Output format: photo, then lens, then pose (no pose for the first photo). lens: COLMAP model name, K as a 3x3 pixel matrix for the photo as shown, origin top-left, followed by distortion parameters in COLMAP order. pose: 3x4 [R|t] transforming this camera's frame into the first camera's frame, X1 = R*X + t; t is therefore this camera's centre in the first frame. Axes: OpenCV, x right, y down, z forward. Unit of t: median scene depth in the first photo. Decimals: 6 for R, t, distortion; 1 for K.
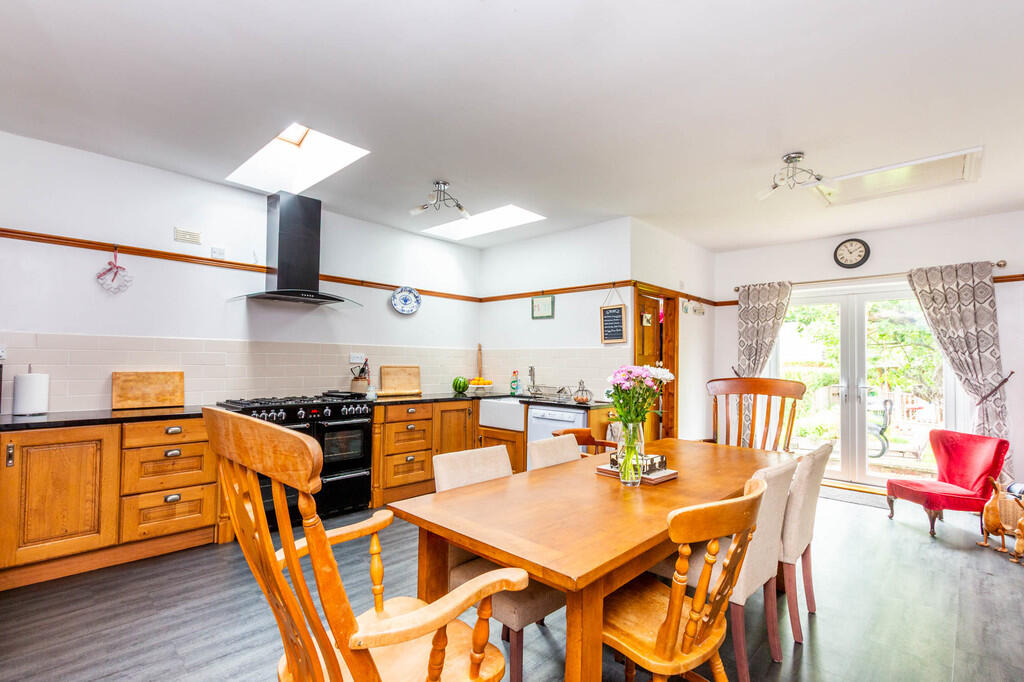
lens RADIAL K [[472.0, 0, 512.0], [0, 472.0, 341.0], [0, 0, 1]] dist [0.000862, 0.000133]
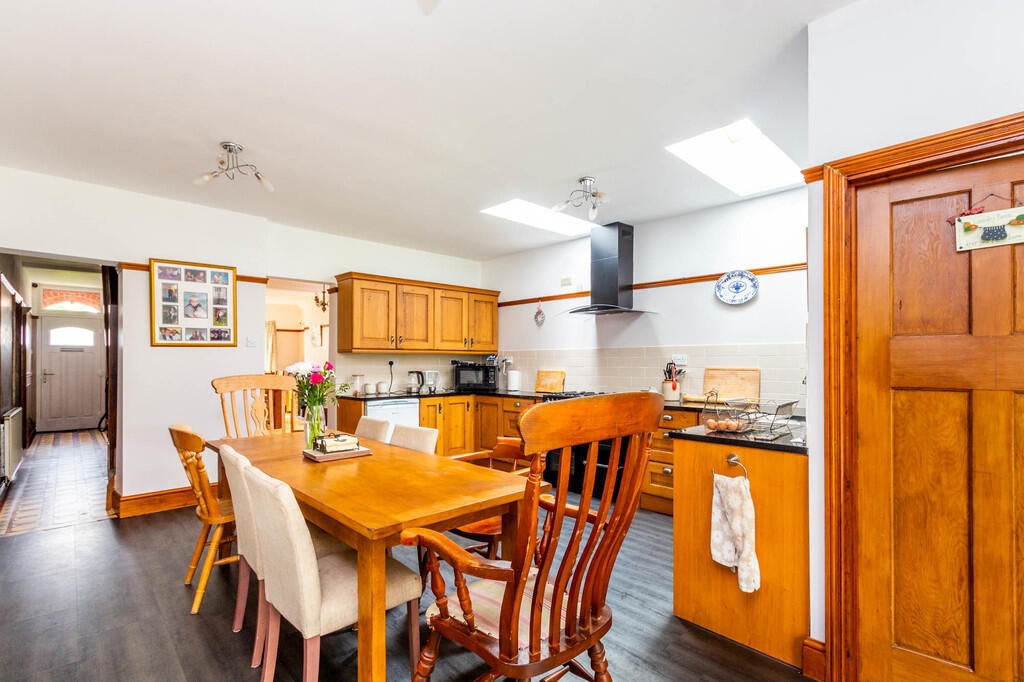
lens RADIAL K [[472.0, 0, 512.0], [0, 472.0, 341.0], [0, 0, 1]] dist [0.000862, 0.000133]
pose [[-0.054397, -0.056930, -0.996895, 0.633369], [0.042555, 0.997334, -0.059278, 0.039428], [0.997612, -0.045648, -0.051829, 0.684086]]
